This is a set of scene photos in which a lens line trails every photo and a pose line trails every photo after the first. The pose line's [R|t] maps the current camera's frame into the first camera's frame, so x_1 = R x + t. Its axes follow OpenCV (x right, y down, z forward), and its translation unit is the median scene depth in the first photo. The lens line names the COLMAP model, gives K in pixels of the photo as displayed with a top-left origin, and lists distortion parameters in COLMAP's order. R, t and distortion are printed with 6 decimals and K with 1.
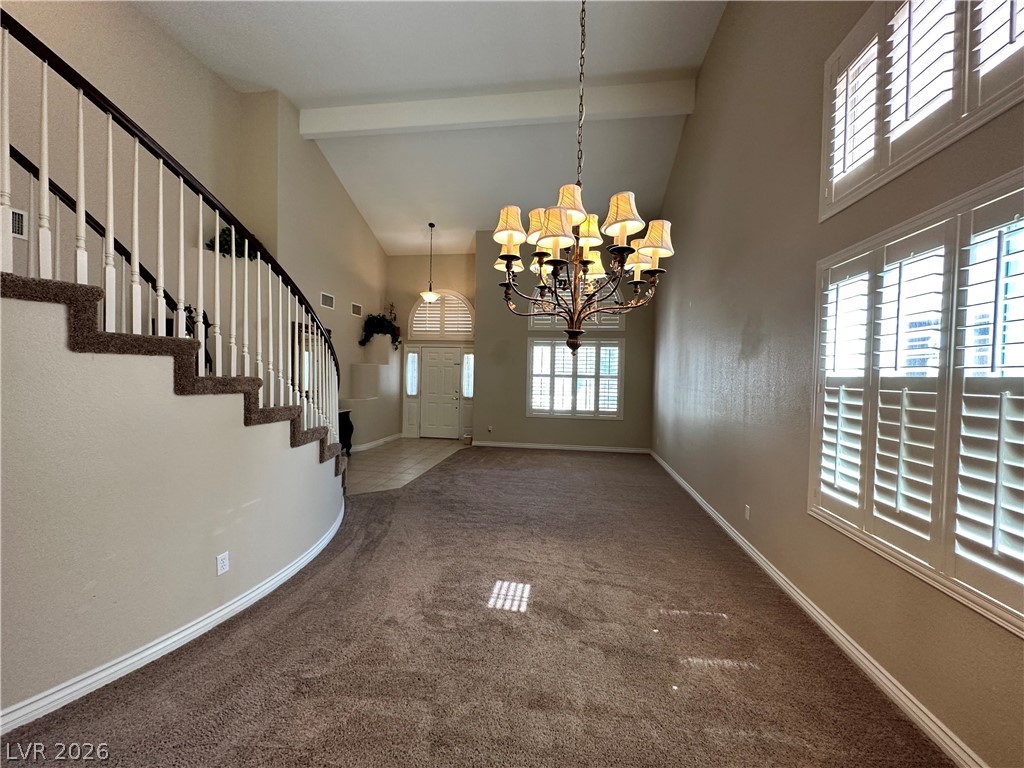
lens RADIAL K [[409.9, 0, 515.5], [0, 409.9, 383.5], [0, 0, 1]] dist [-0.000173, -0.000406]
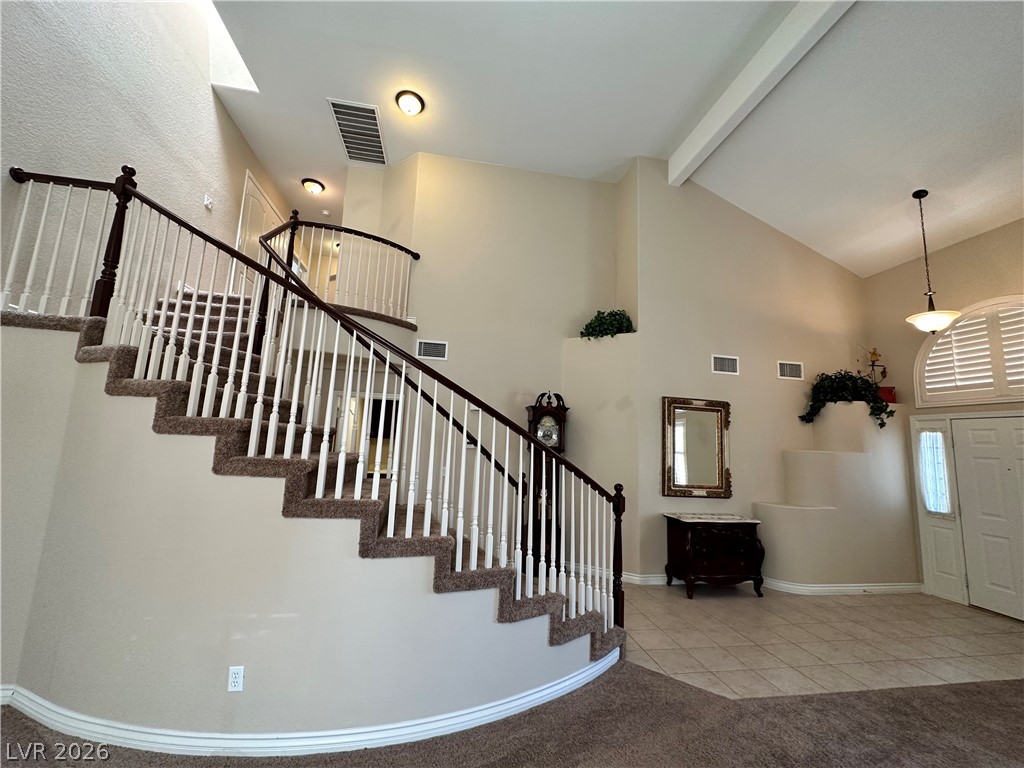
lens RADIAL K [[409.9, 0, 513.4], [0, 409.9, 383.3], [0, 0, 1]] dist [-0.000173, -0.000406]
pose [[0.308972, -0.142114, -0.940394, 0.103533], [-0.057296, 0.984196, -0.167558, -0.017250], [0.949344, 0.105652, 0.295946, 0.352314]]
